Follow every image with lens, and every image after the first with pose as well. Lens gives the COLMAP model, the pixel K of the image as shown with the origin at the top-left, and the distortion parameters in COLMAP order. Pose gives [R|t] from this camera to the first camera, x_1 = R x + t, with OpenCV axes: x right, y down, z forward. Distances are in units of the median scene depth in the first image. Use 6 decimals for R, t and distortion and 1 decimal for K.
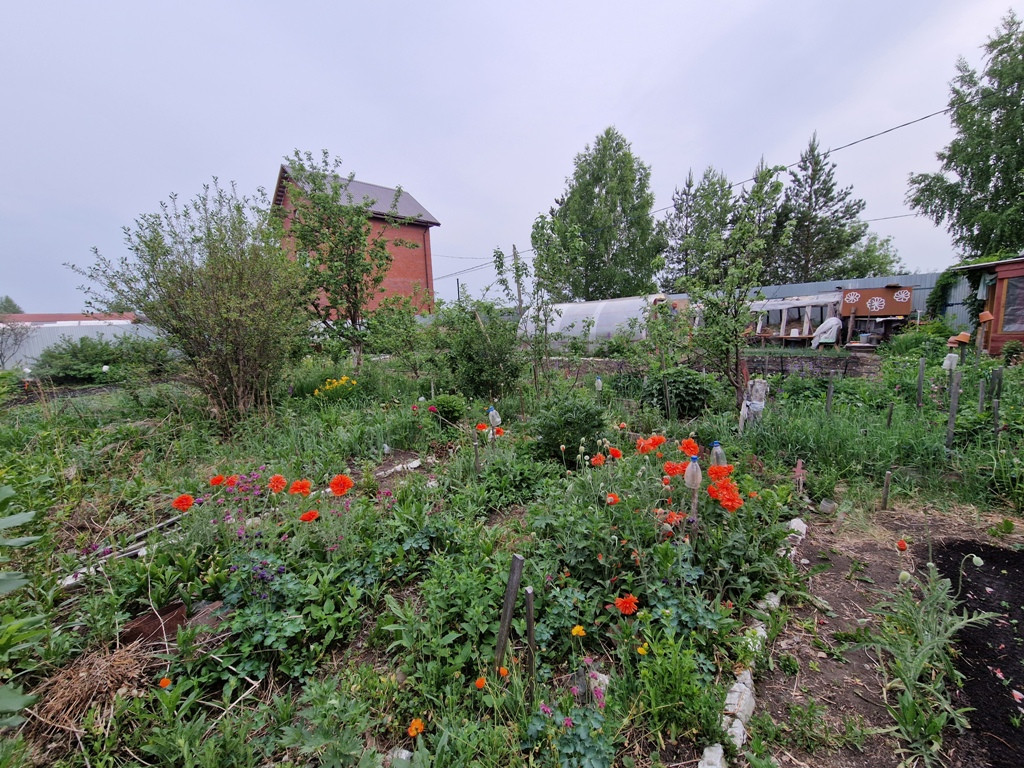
lens RADIAL K [[424.9, 0, 513.0], [0, 424.9, 385.7], [0, 0, 1]] dist [0.009311, -0.008770]
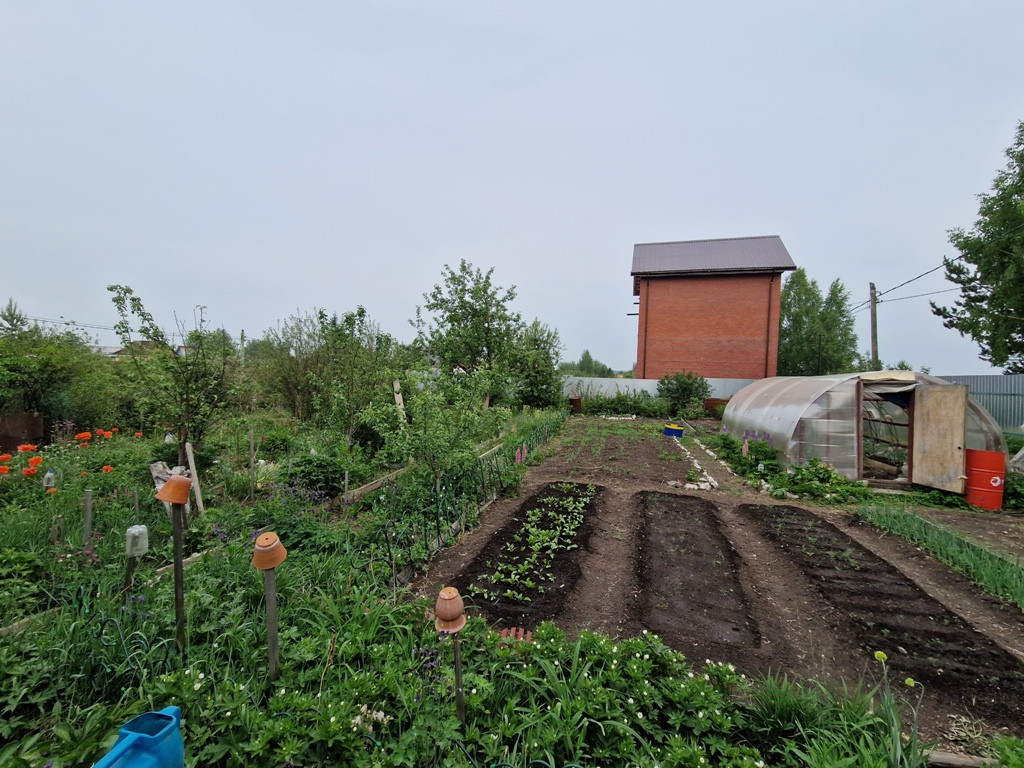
lens RADIAL K [[417.3, 0, 512.6], [0, 417.3, 386.2], [0, 0, 1]] dist [0.011510, -0.008302]
pose [[0.423447, 0.083122, -0.902099, 0.555699], [-0.185341, 0.982668, 0.003546, -0.113784], [0.886759, 0.165694, 0.431514, 0.389599]]
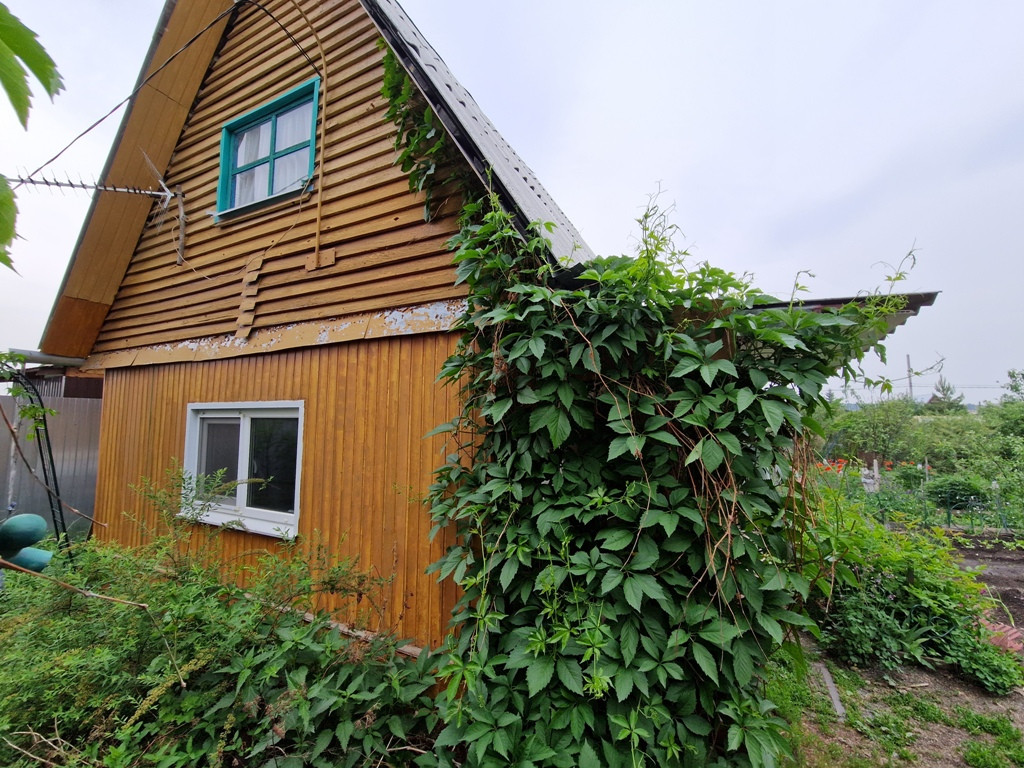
lens RADIAL K [[417.3, 0, 512.6], [0, 417.3, 386.2], [0, 0, 1]] dist [0.011510, -0.008302]
pose [[-0.968045, 0.023882, -0.249638, 0.844776], [0.005843, 0.997333, 0.072755, -0.182449], [0.250709, 0.068971, -0.965602, 0.777643]]
